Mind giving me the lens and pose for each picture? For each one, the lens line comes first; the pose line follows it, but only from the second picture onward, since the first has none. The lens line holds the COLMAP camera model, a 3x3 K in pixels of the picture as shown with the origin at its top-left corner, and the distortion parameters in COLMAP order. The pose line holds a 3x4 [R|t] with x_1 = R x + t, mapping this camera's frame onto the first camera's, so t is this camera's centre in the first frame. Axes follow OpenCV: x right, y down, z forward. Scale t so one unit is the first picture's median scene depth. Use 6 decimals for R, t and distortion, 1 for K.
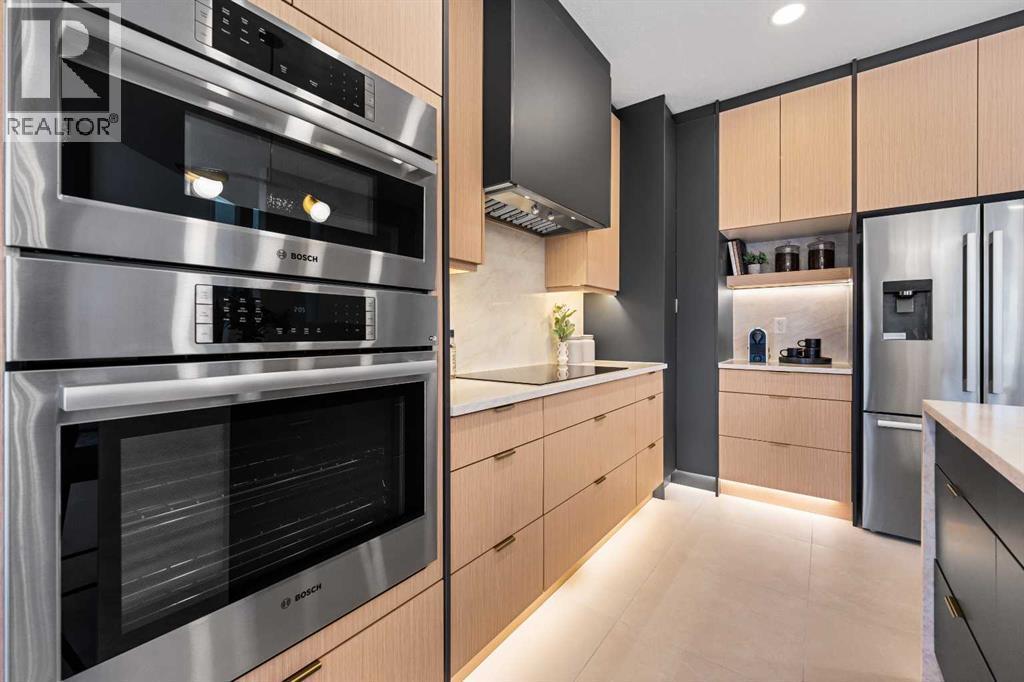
lens RADIAL K [[421.1, 0, 512.5], [0, 421.1, 334.9], [0, 0, 1]] dist [-0.001044, -0.000090]
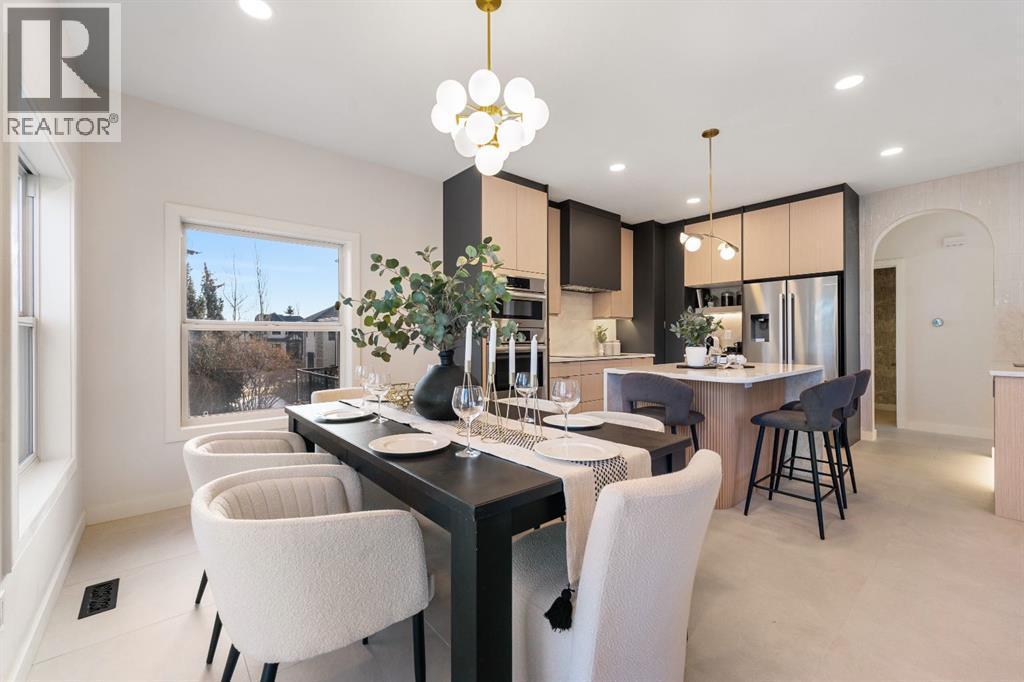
lens RADIAL K [[419.7, 0, 505.9], [0, 419.7, 342.1], [0, 0, 1]] dist [-0.002454, -0.000268]
pose [[0.972614, -0.001831, -0.232420, 0.146478], [0.001877, 0.999998, -0.000021, 0.009465], [0.232419, -0.000416, 0.972616, -1.155139]]
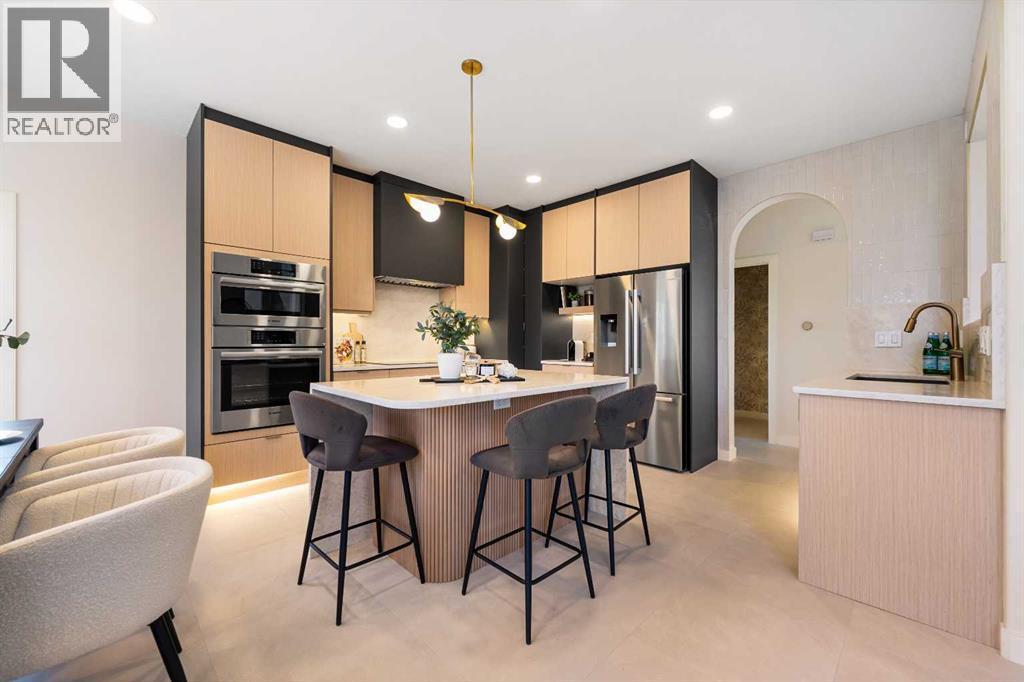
lens RADIAL K [[415.0, 0, 509.4], [0, 415.0, 347.0], [0, 0, 1]] dist [-0.000862, -0.000081]
pose [[0.988794, 0.002385, -0.149270, 0.651287], [-0.002110, 0.999996, 0.002000, 0.009378], [0.149274, -0.001663, 0.988794, -0.717181]]
